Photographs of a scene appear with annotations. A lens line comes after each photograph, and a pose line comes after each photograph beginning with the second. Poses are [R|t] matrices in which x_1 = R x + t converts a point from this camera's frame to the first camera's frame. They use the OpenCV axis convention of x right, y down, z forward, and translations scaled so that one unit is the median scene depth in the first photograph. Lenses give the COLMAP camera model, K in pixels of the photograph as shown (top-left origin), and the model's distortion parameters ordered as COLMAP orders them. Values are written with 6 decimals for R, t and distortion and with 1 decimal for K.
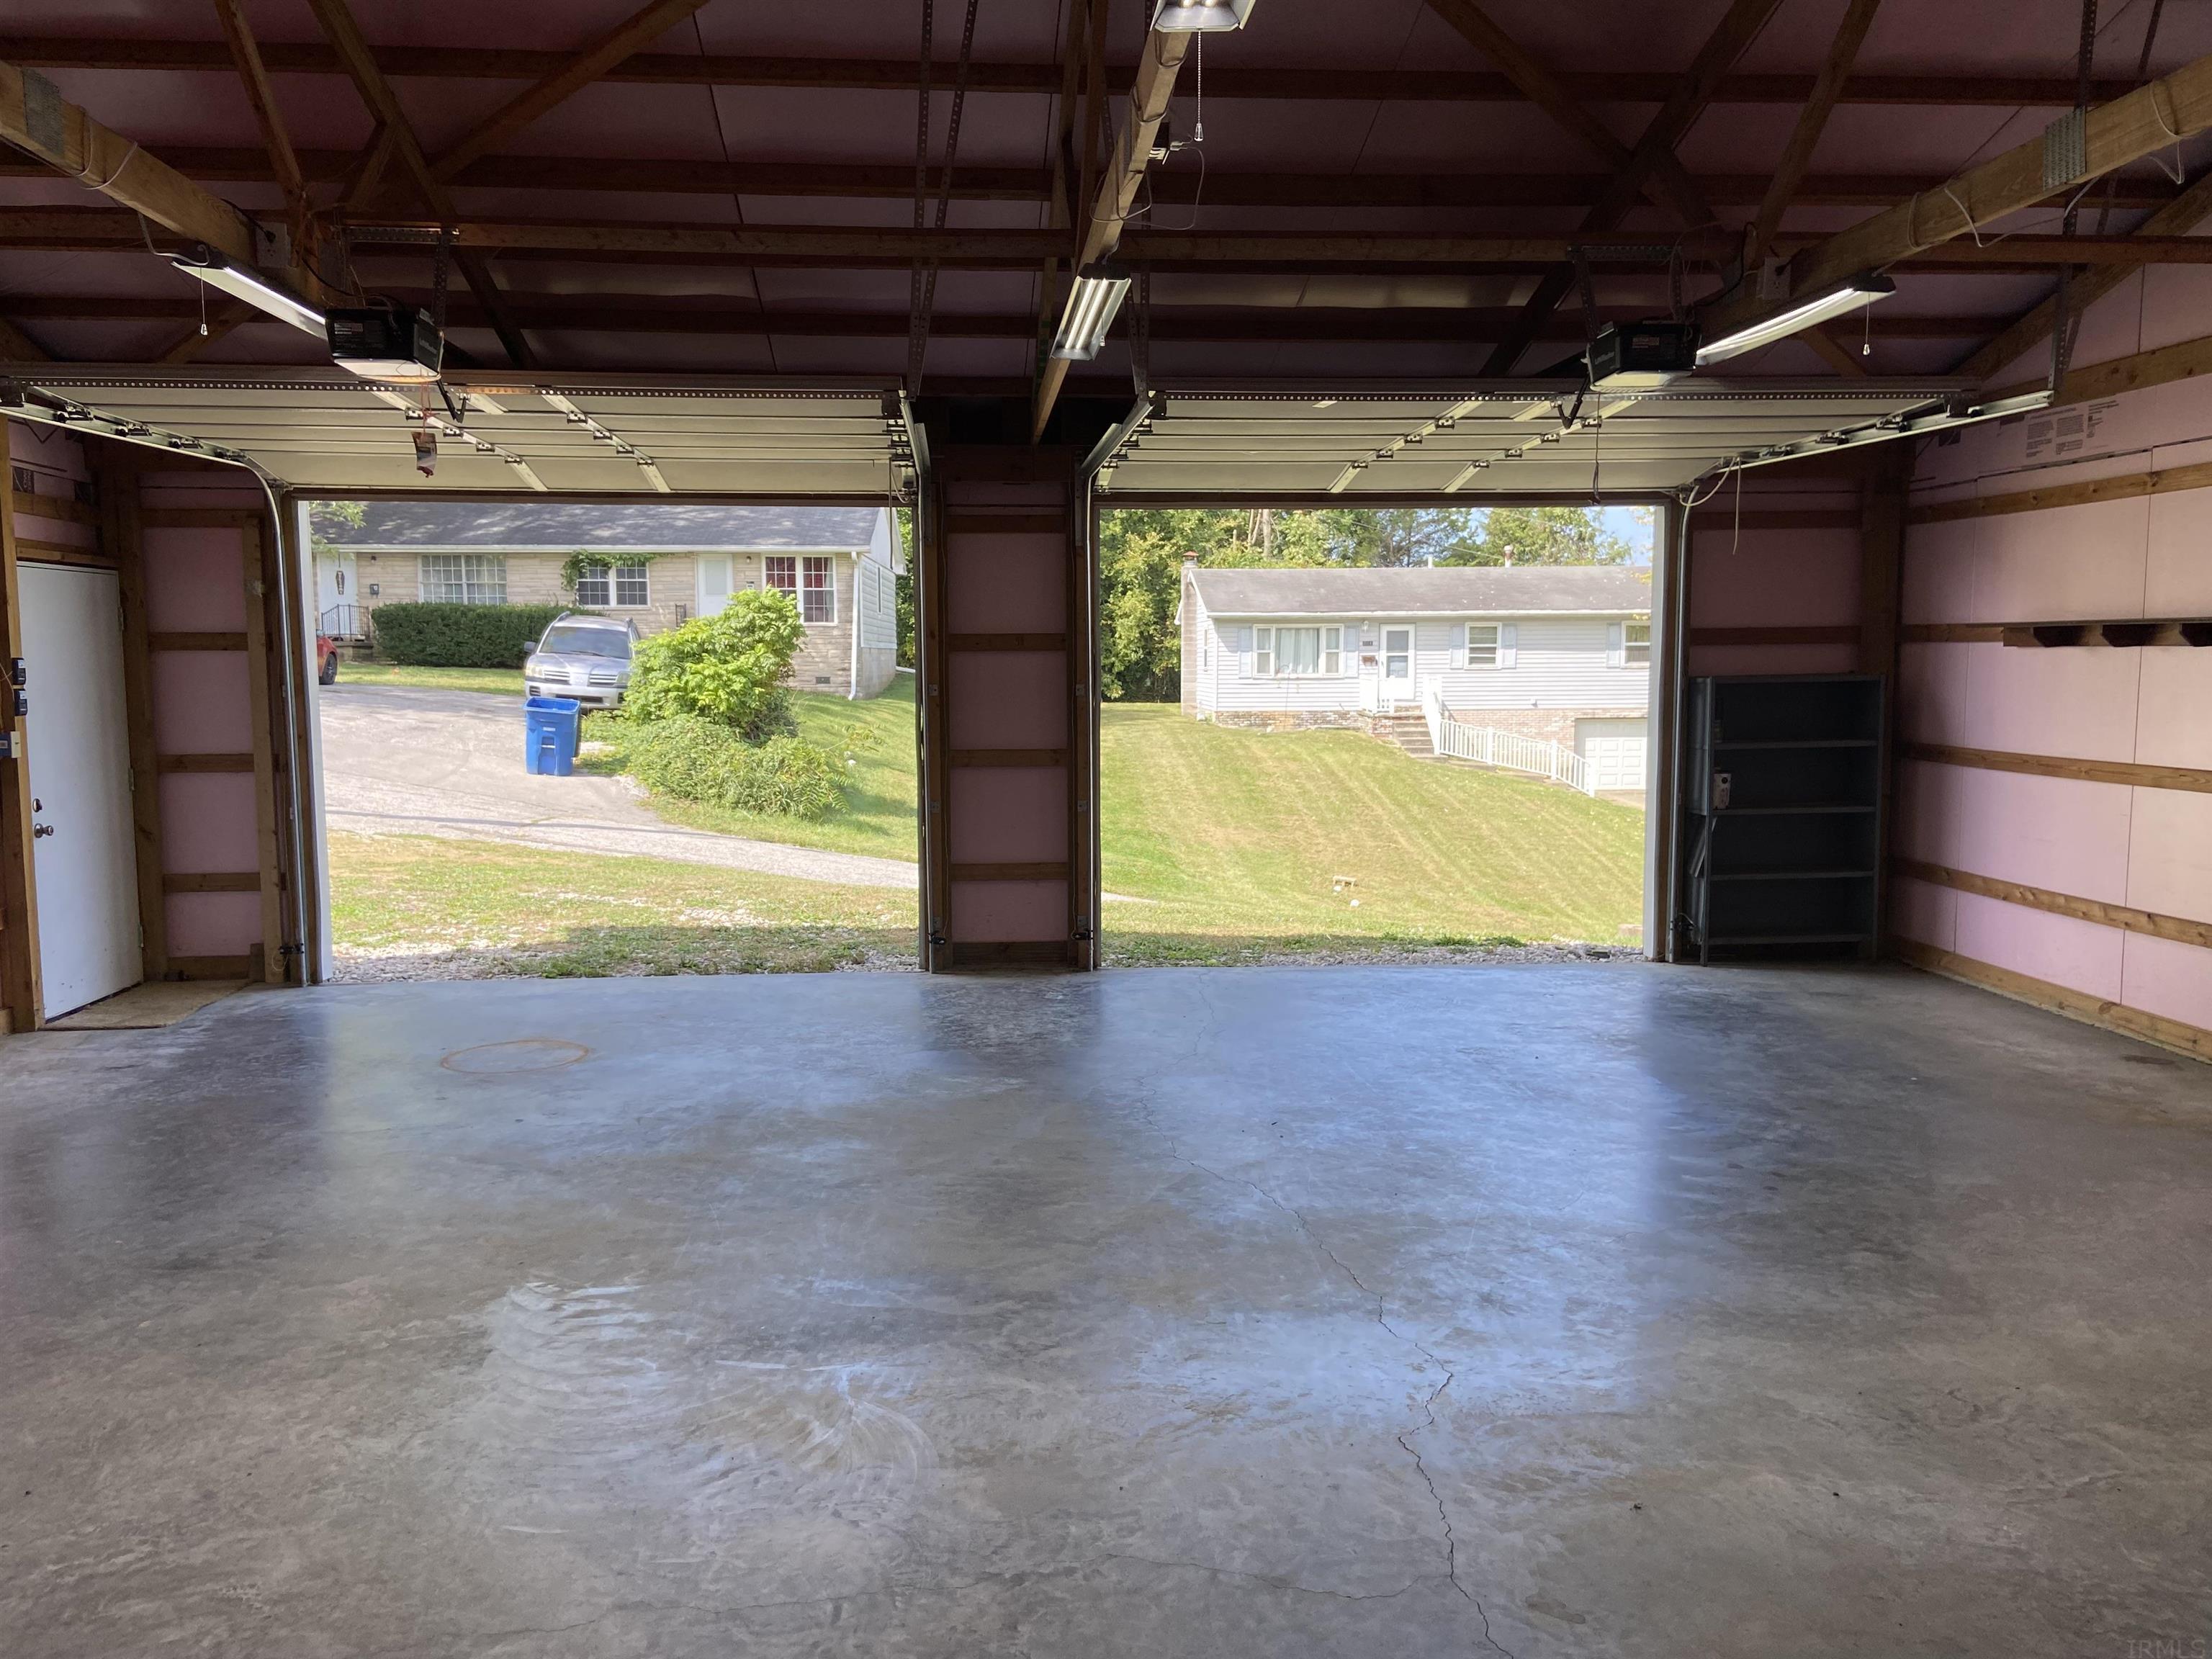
lens RADIAL K [[1654.9, 0, 1087.3], [0, 1654.9, 821.4], [0, 0, 1]] dist [0.115759, -0.144353]
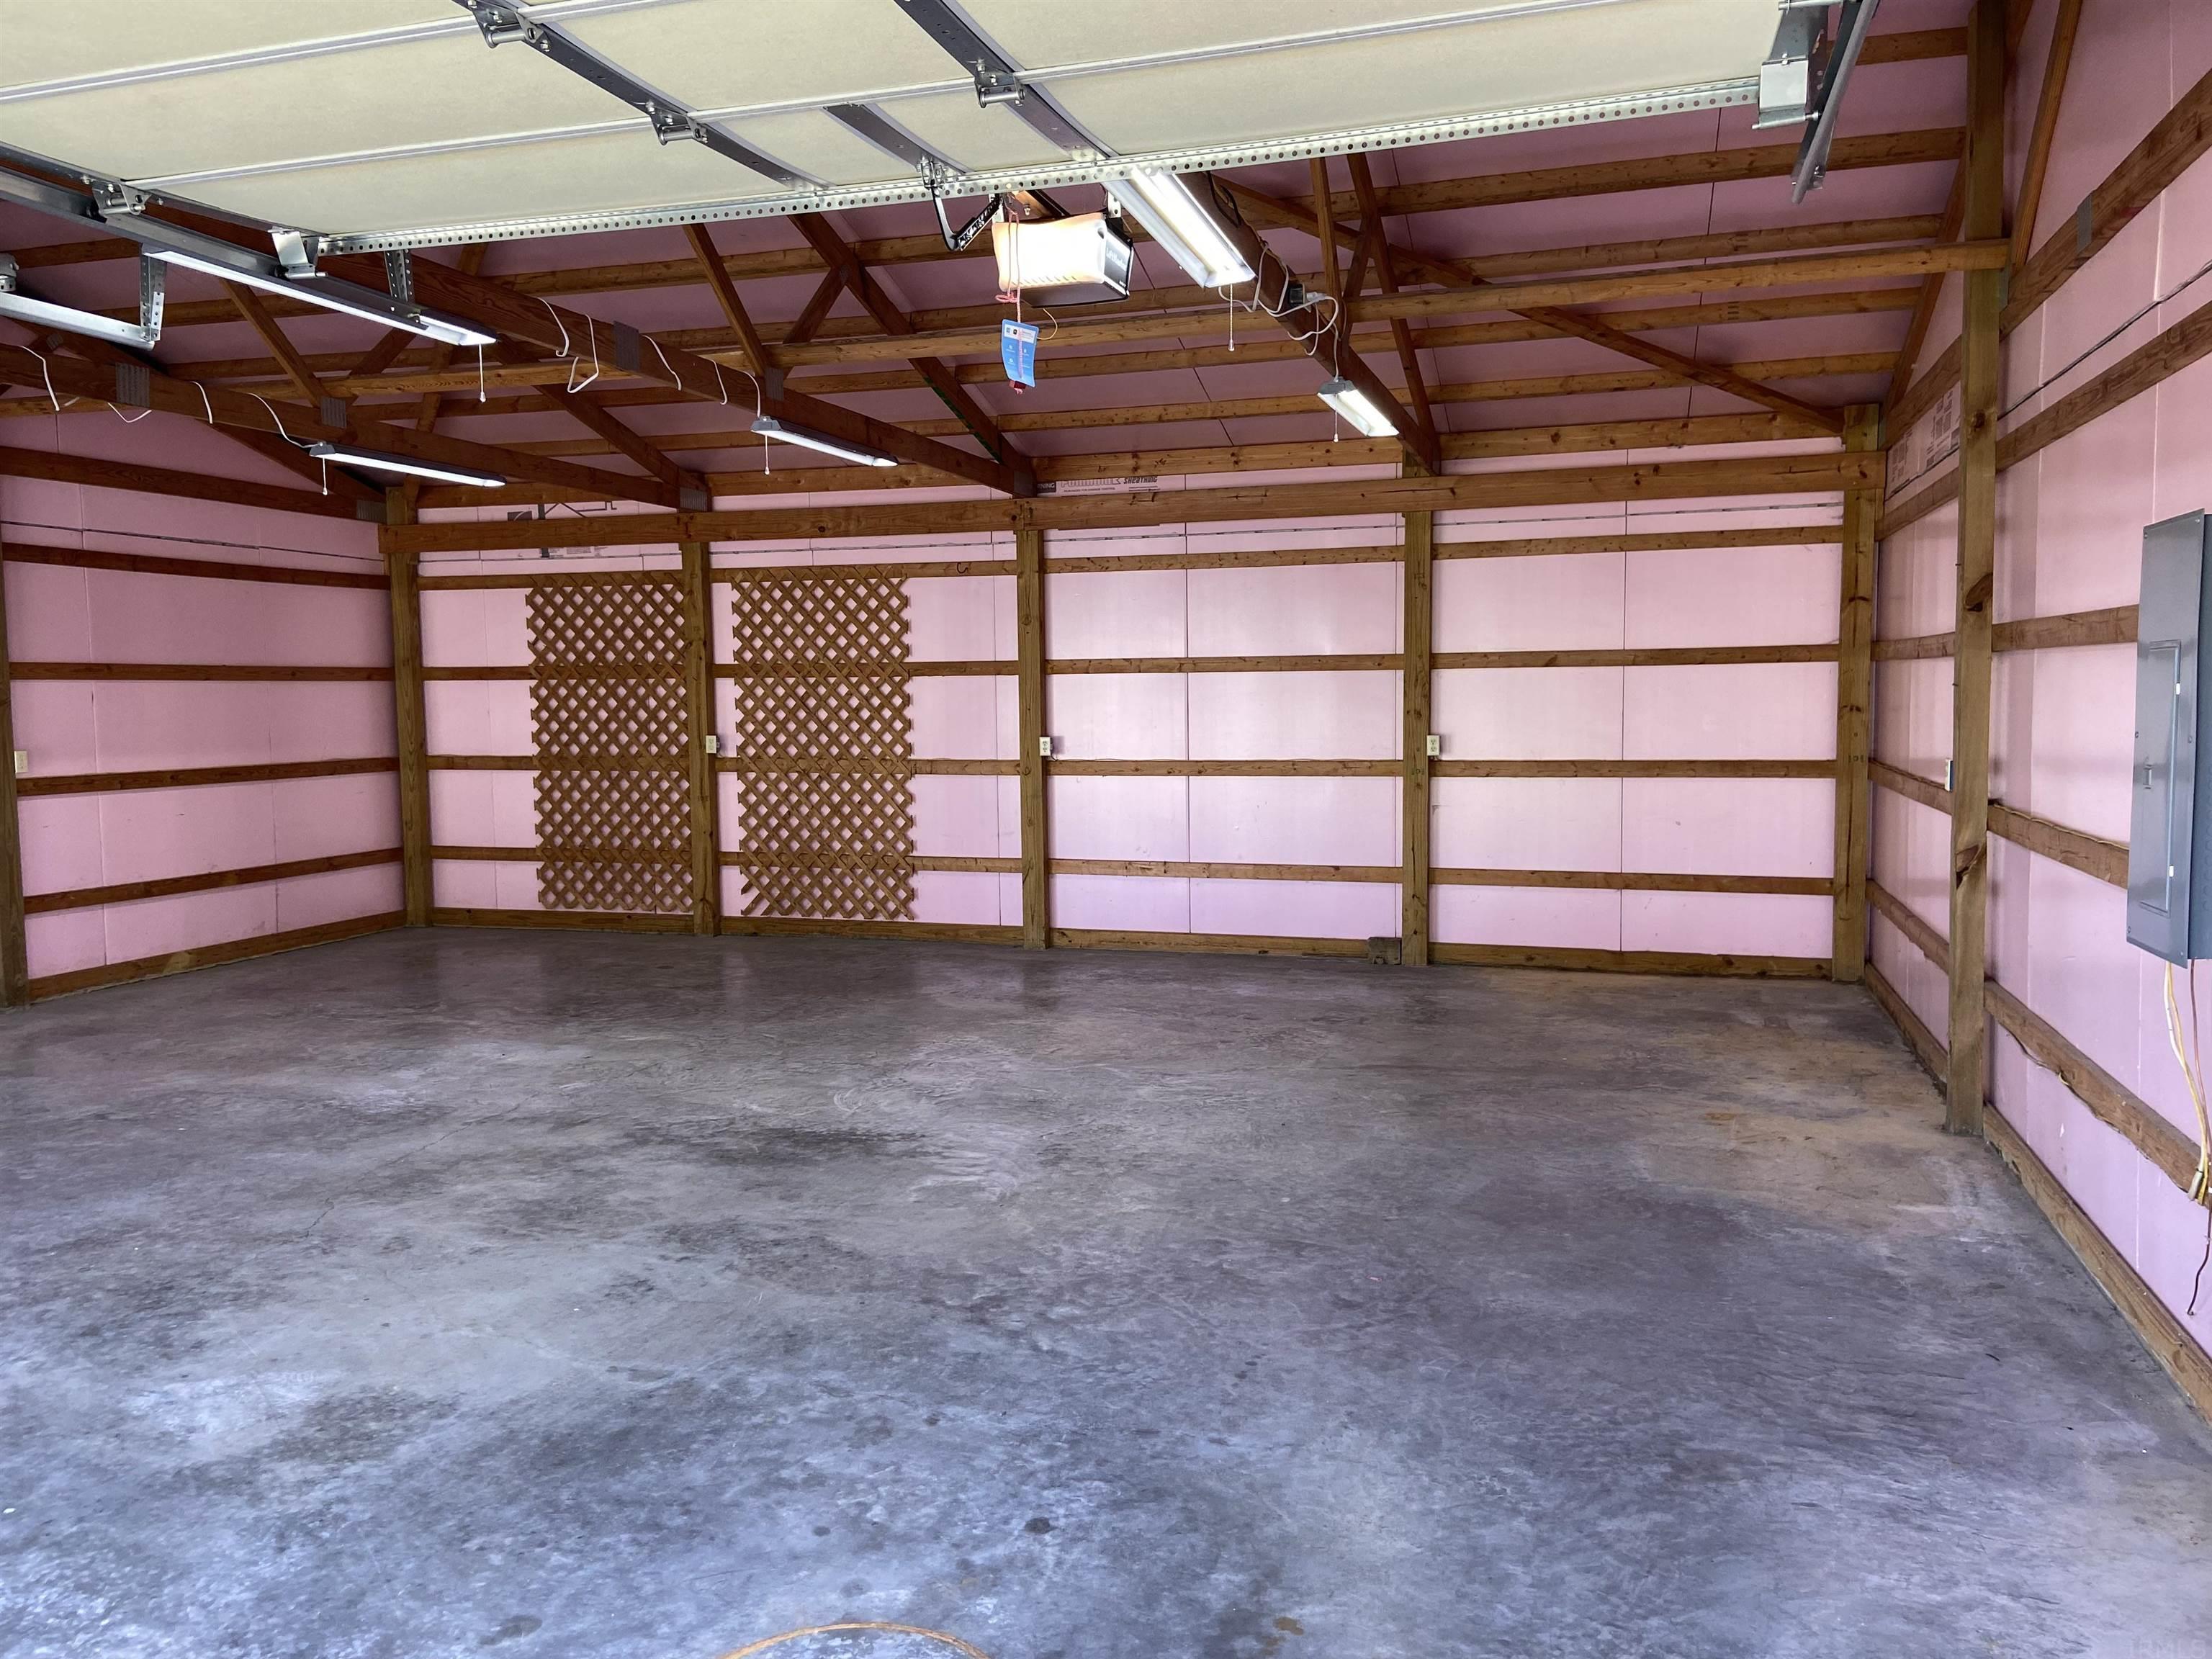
lens RADIAL K [[1654.9, 0, 1089.9], [0, 1654.9, 818.3], [0, 0, 1]] dist [0.115759, -0.144353]
pose [[-0.930320, -0.014162, 0.366474, -0.417205], [0.050861, 0.984616, 0.167165, -0.094216], [-0.363204, 0.174156, -0.915288, 1.024026]]
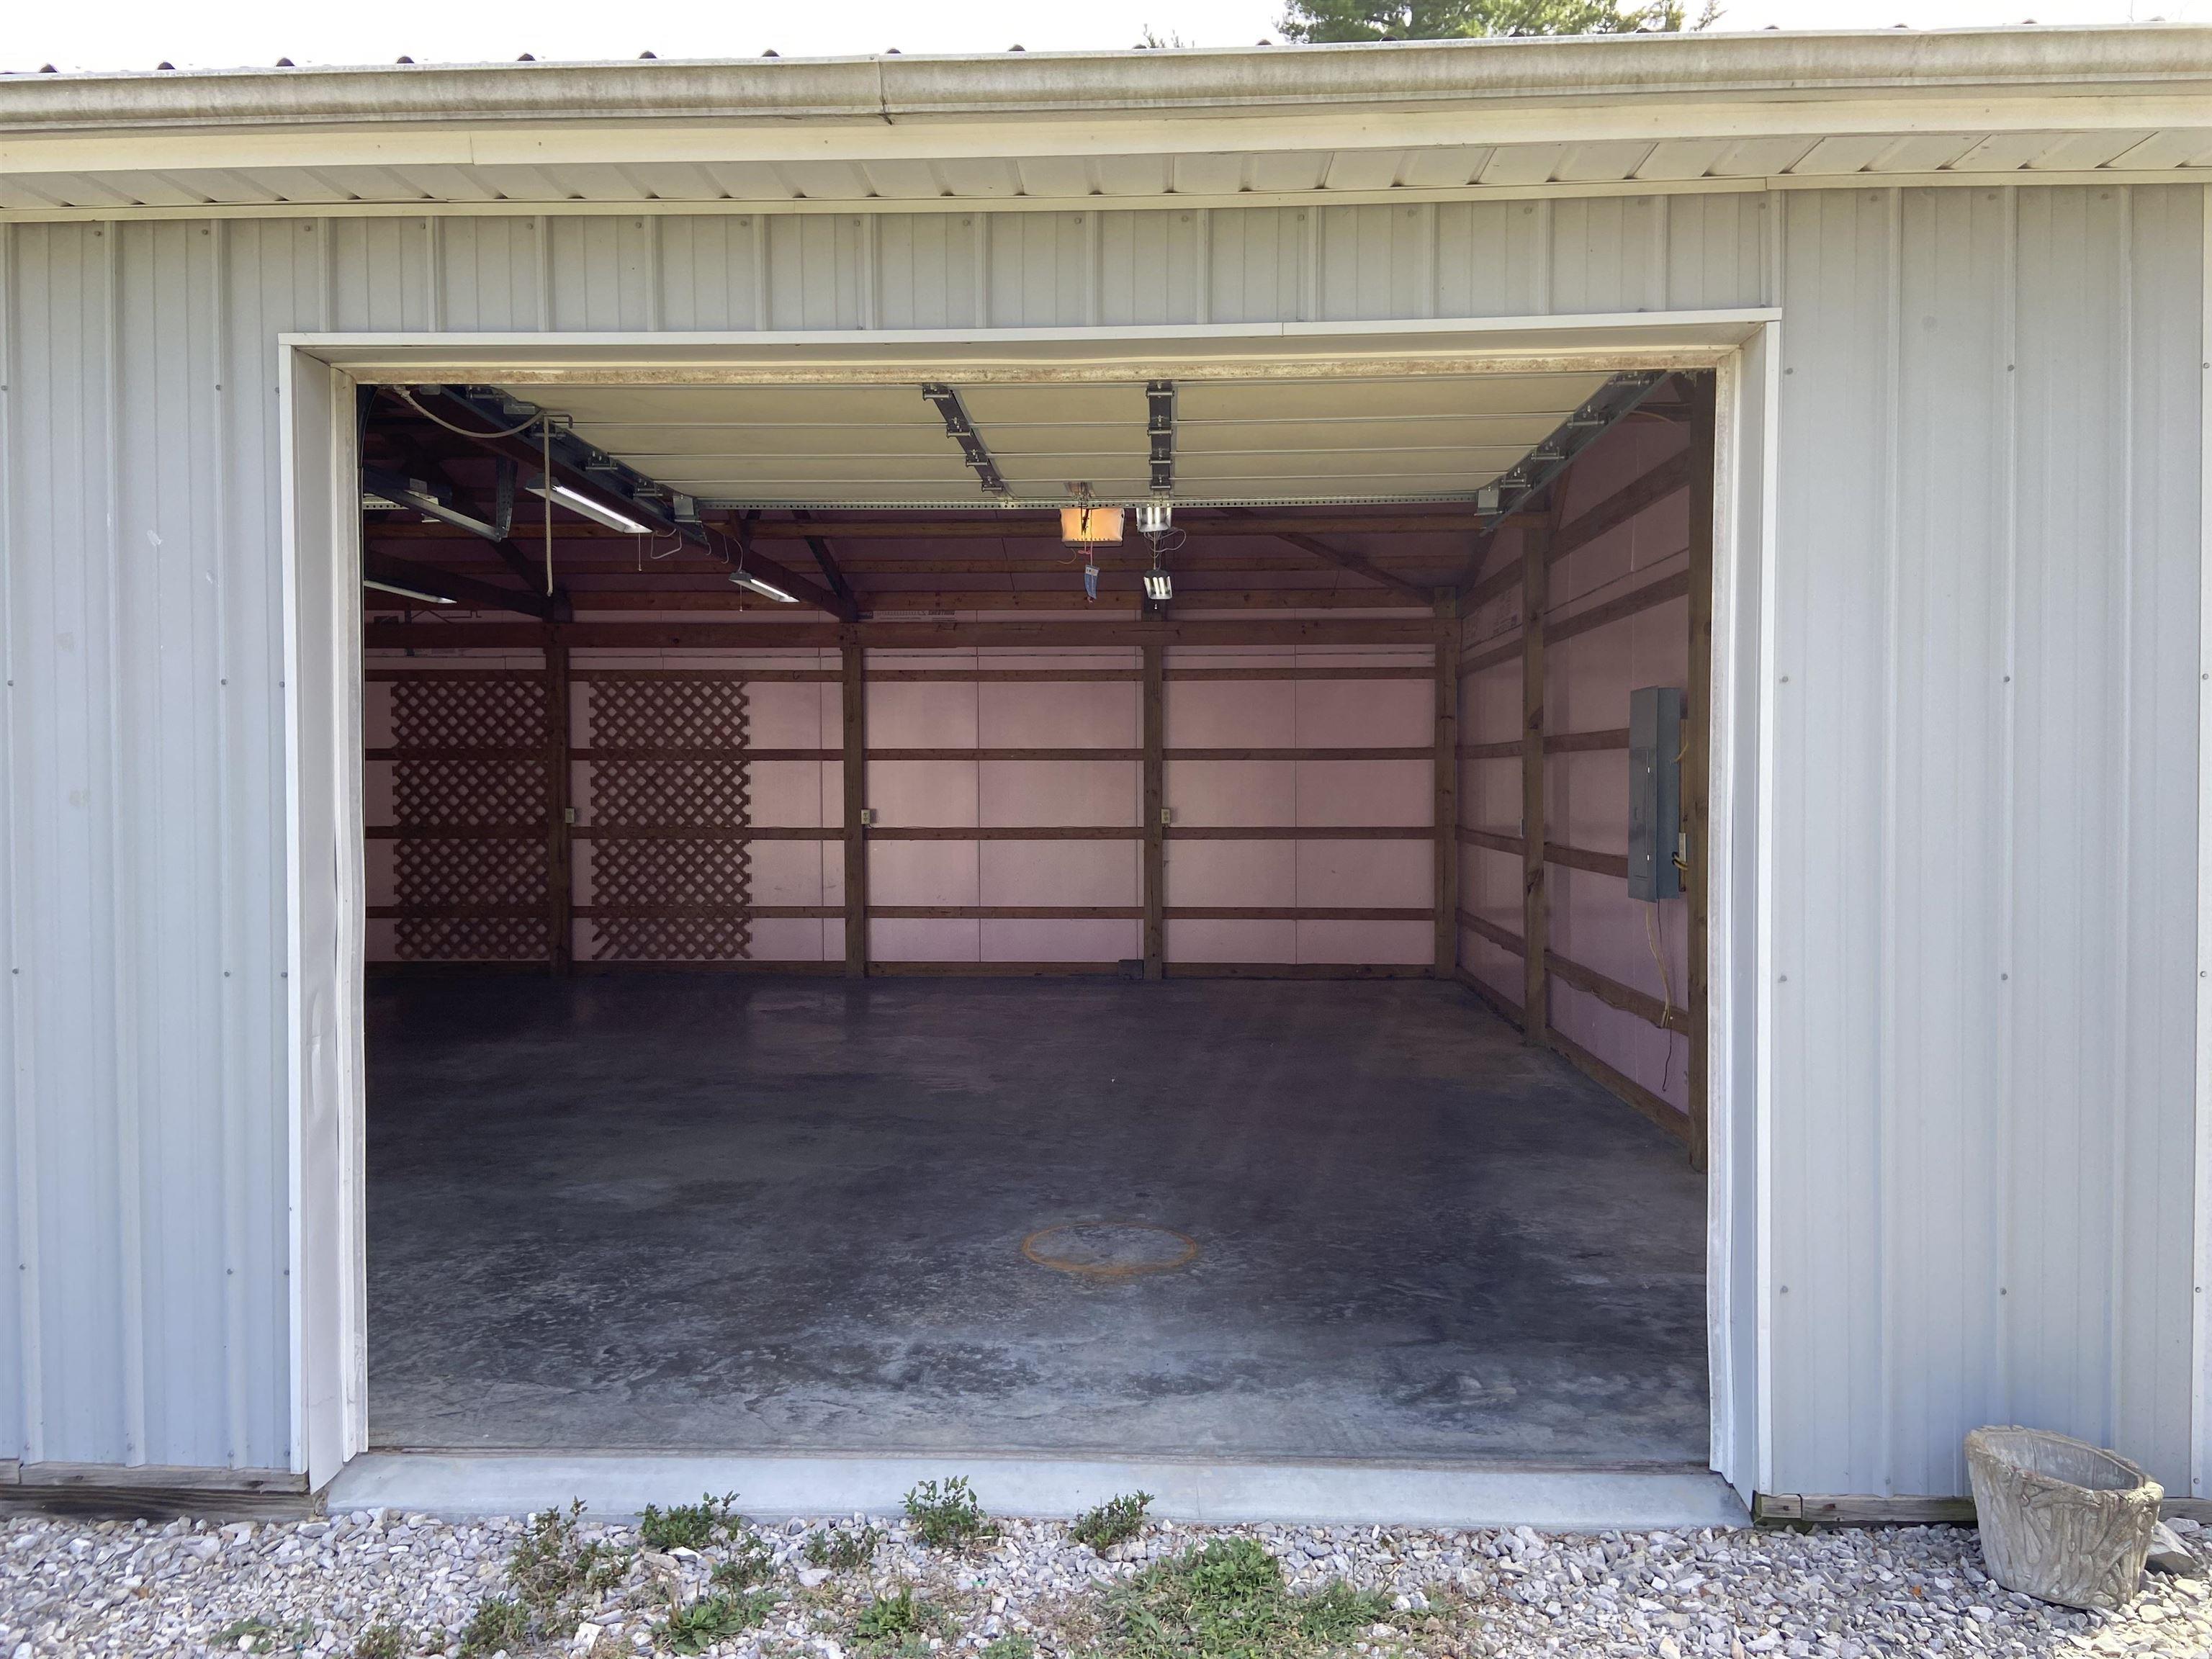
lens RADIAL K [[1654.9, 0, 1103.1], [0, 1654.9, 824.8], [0, 0, 1]] dist [0.115759, -0.144353]
pose [[-0.993778, 0.002743, 0.111346, -0.336958], [0.016613, 0.992164, 0.123833, -0.123203], [-0.110134, 0.124912, -0.986036, 1.392686]]
